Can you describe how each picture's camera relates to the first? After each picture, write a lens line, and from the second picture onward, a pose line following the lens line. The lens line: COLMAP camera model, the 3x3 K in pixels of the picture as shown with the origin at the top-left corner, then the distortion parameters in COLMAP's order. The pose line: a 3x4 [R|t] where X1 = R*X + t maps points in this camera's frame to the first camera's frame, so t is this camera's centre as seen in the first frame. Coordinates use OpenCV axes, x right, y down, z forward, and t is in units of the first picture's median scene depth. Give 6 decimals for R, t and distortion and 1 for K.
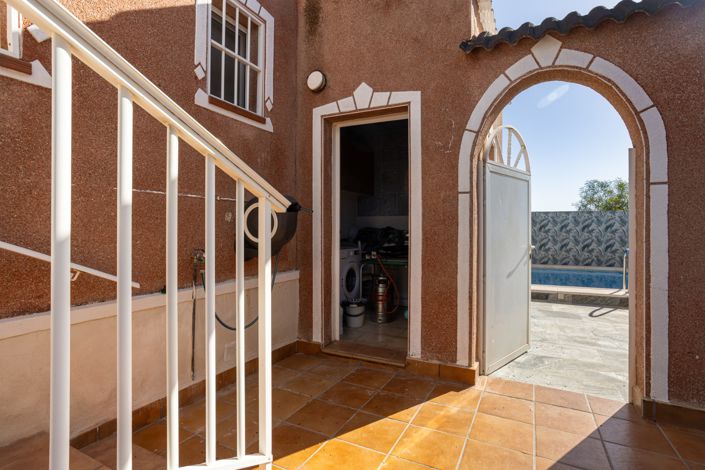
lens RADIAL K [[353.0, 0, 353.4], [0, 353.0, 231.4], [0, 0, 1]] dist [-0.026583, 0.010803]
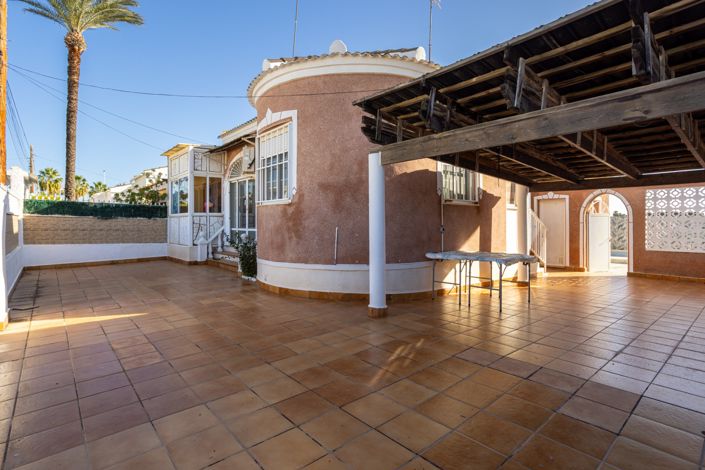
lens RADIAL K [[353.0, 0, 356.0], [0, 353.0, 222.1], [0, 0, 1]] dist [-0.026583, 0.010803]
pose [[0.932544, -0.004092, -0.361032, -0.632411], [0.001290, 0.999967, -0.008002, -0.093980], [0.361053, 0.006997, 0.932519, -3.614299]]
